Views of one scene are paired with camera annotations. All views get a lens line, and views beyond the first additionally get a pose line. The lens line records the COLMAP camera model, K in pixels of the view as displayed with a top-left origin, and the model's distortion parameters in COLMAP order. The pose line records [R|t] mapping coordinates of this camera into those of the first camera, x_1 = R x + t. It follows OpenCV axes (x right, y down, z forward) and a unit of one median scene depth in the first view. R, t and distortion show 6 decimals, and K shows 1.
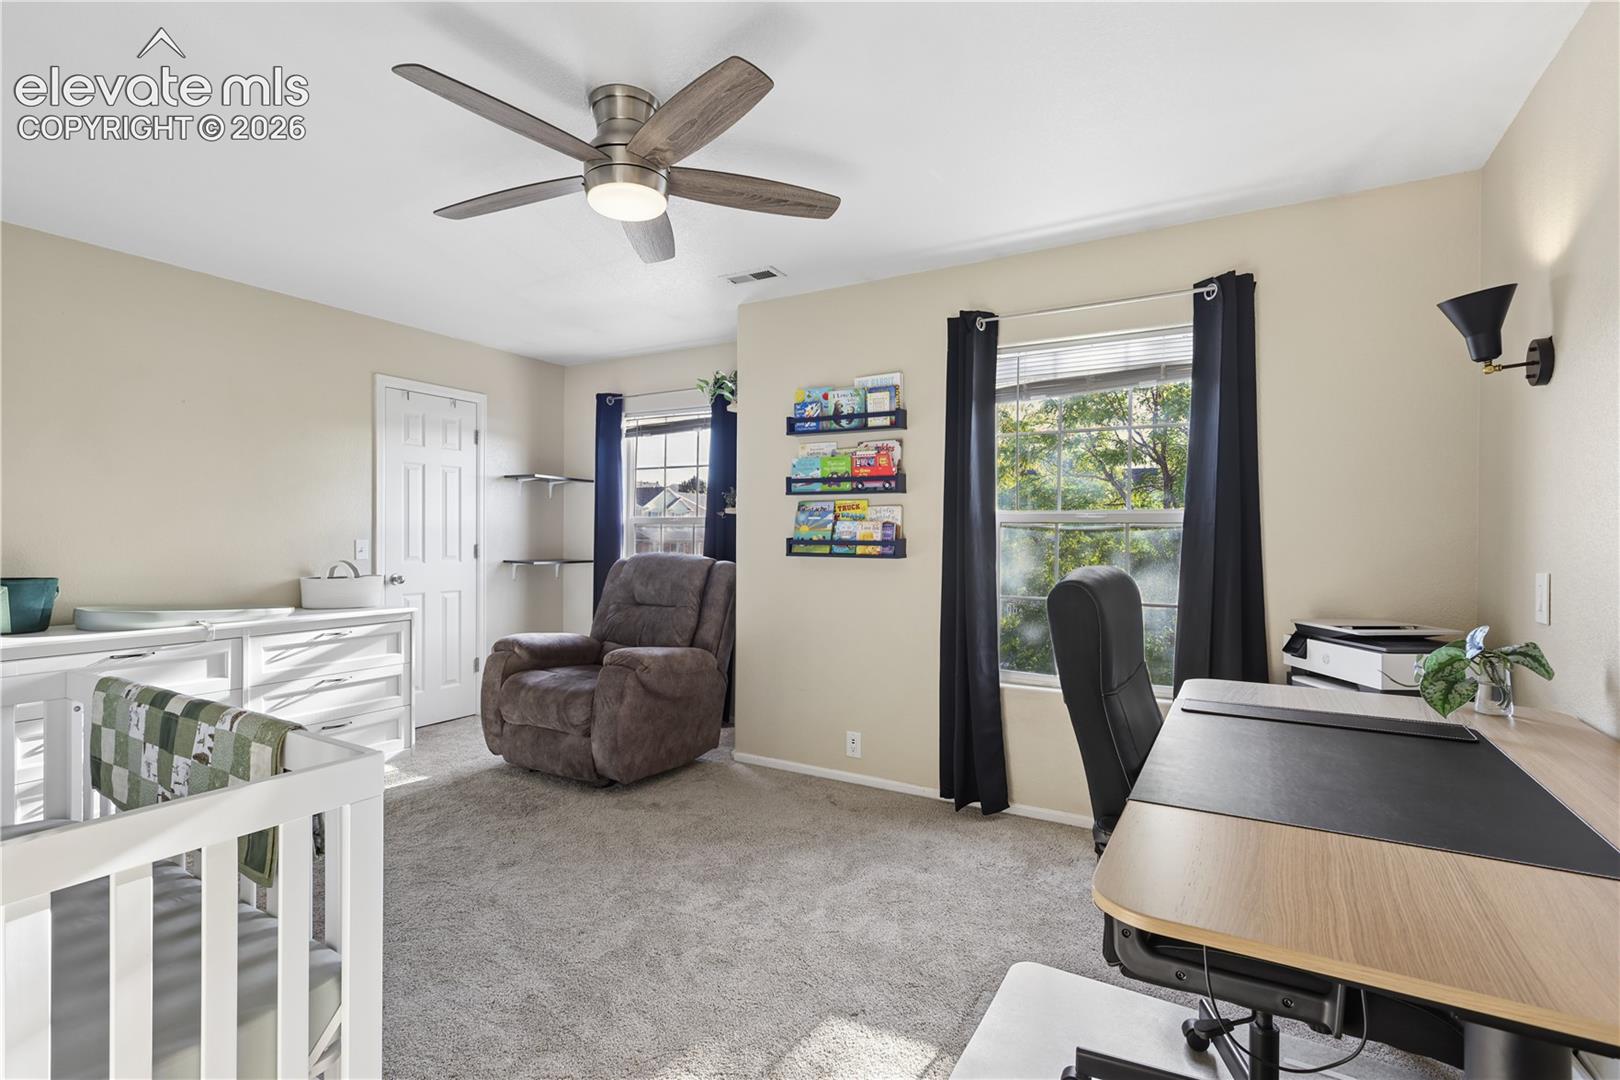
lens RADIAL K [[739.7, 0, 786.2], [0, 739.7, 547.3], [0, 0, 1]] dist [0.000654, -0.000111]
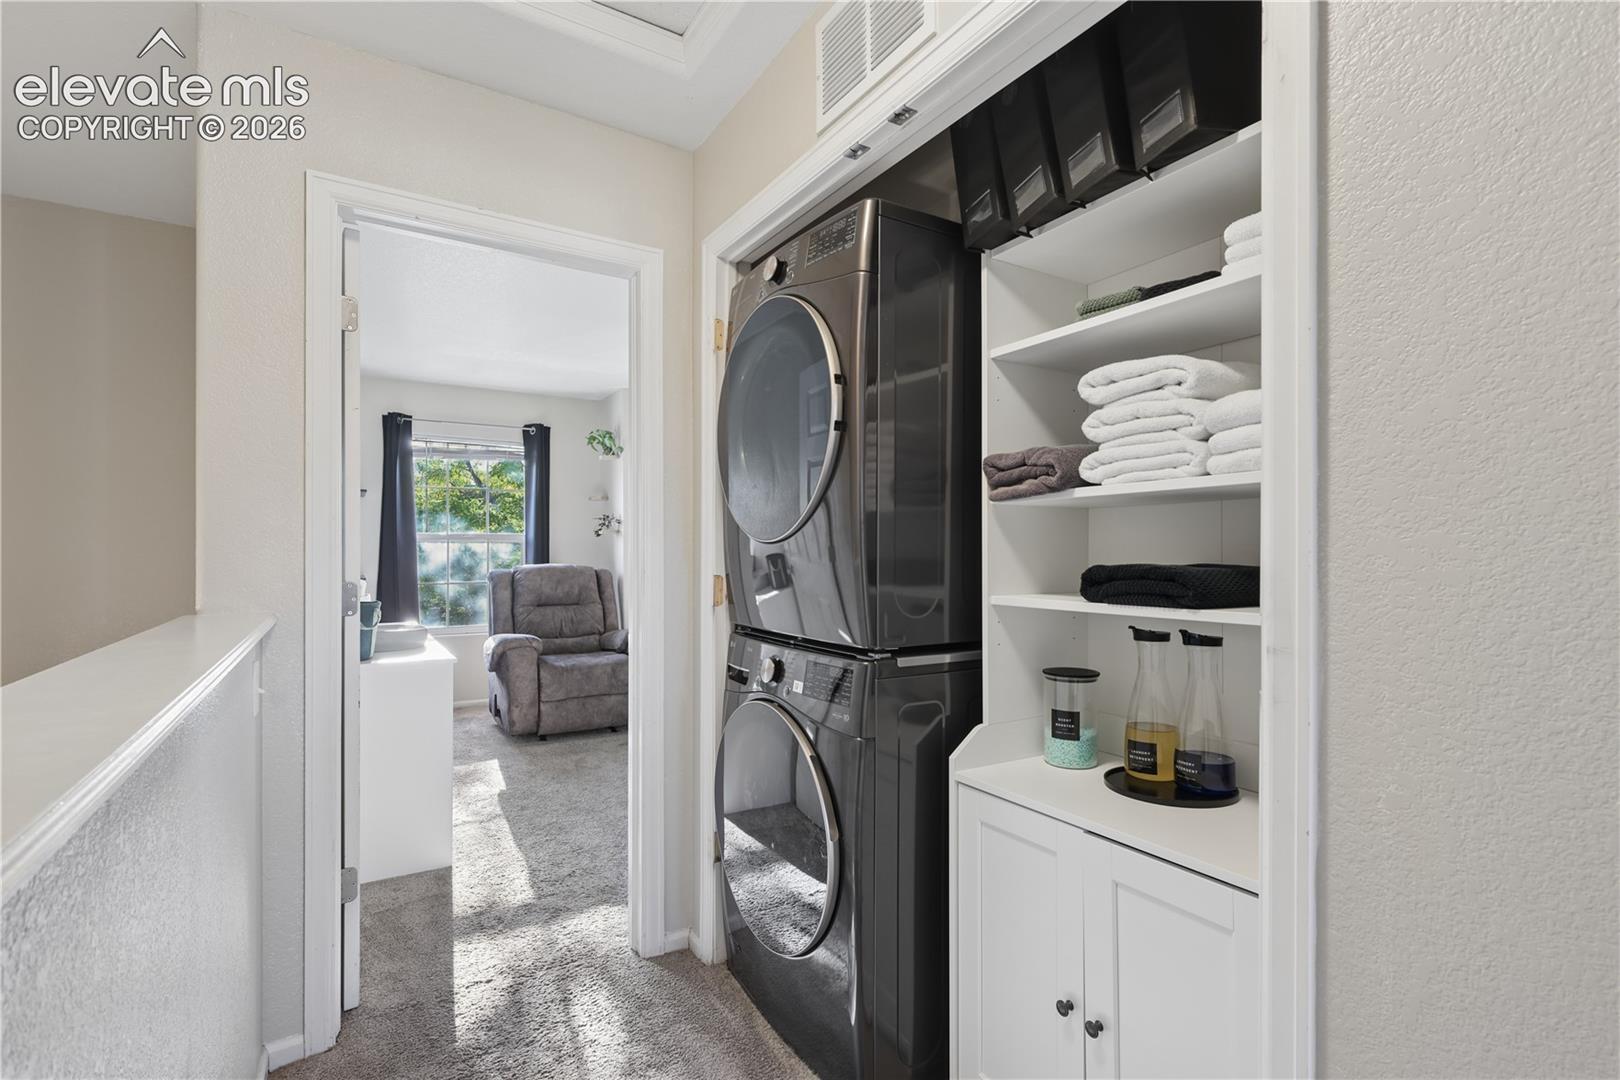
lens RADIAL K [[758.6, 0, 790.7], [0, 758.6, 548.5], [0, 0, 1]] dist [0.003774, 0.000744]
pose [[0.476199, -0.009478, 0.879287, -1.347924], [0.015589, 0.999876, 0.002335, -0.018434], [-0.879199, 0.012595, 0.476287, 0.021419]]
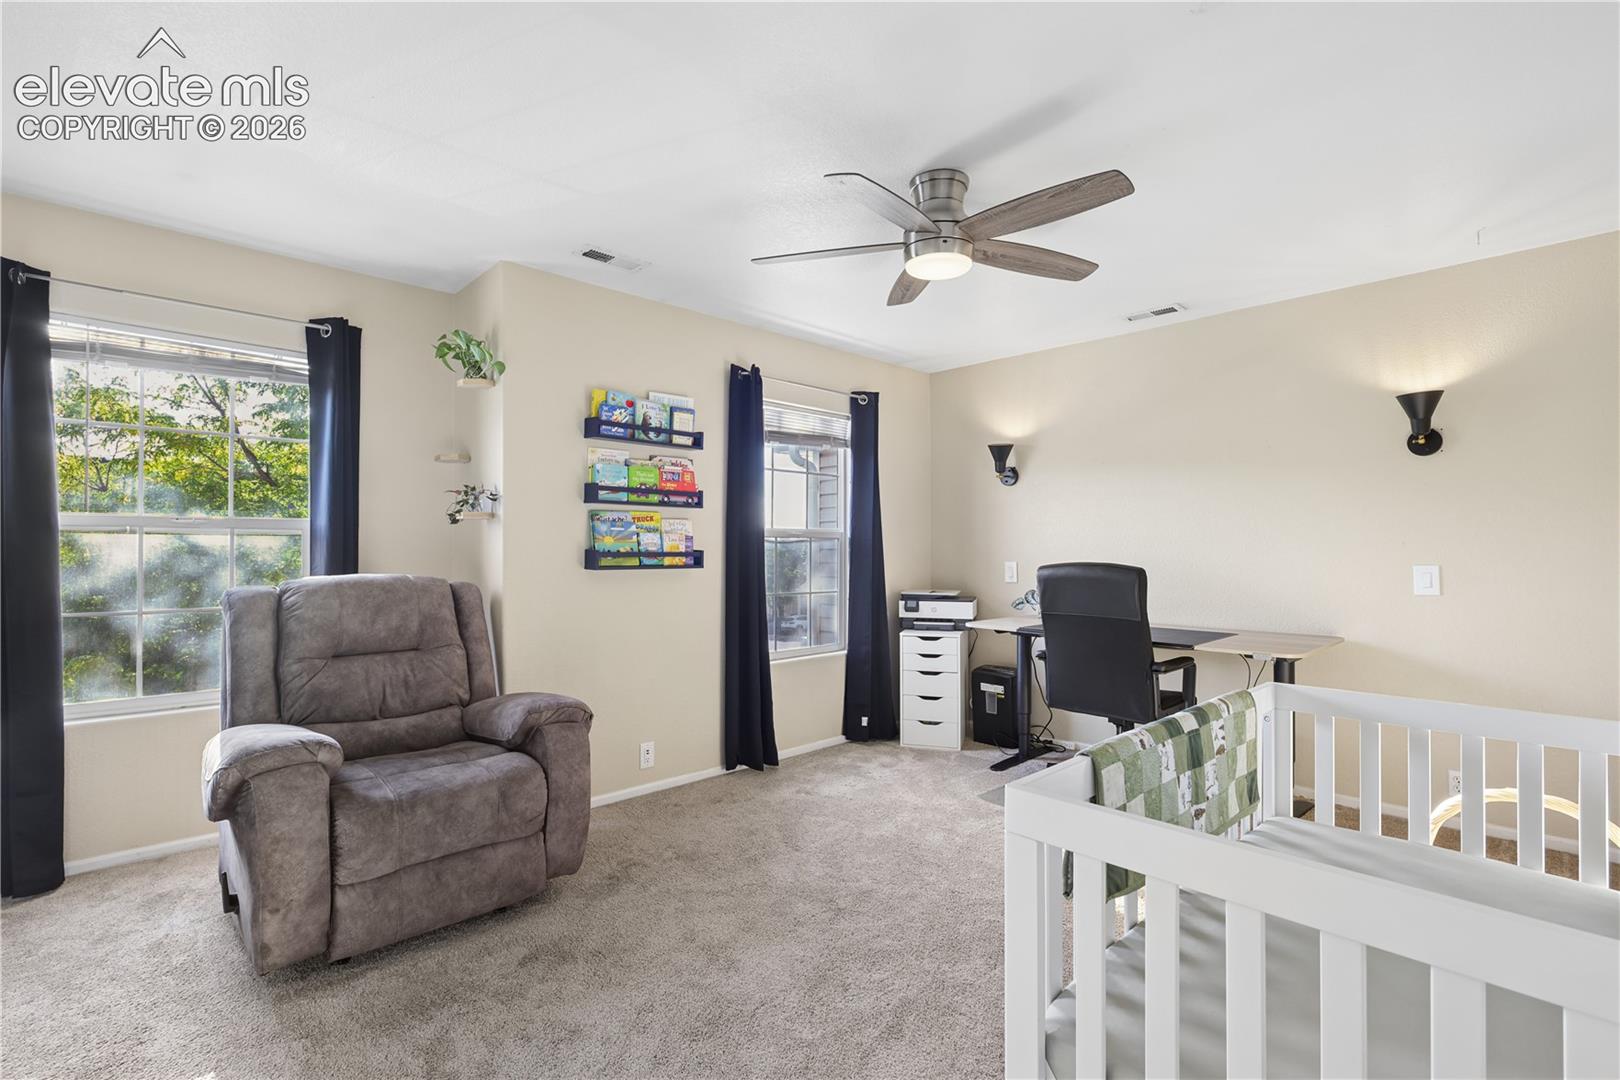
lens RADIAL K [[758.6, 0, 790.7], [0, 758.6, 548.5], [0, 0, 1]] dist [0.003774, 0.000744]
pose [[0.280302, -0.008119, 0.959878, -0.860378], [0.010382, 0.999931, 0.005426, -0.017877], [-0.959856, 0.008445, 0.280367, 0.532168]]
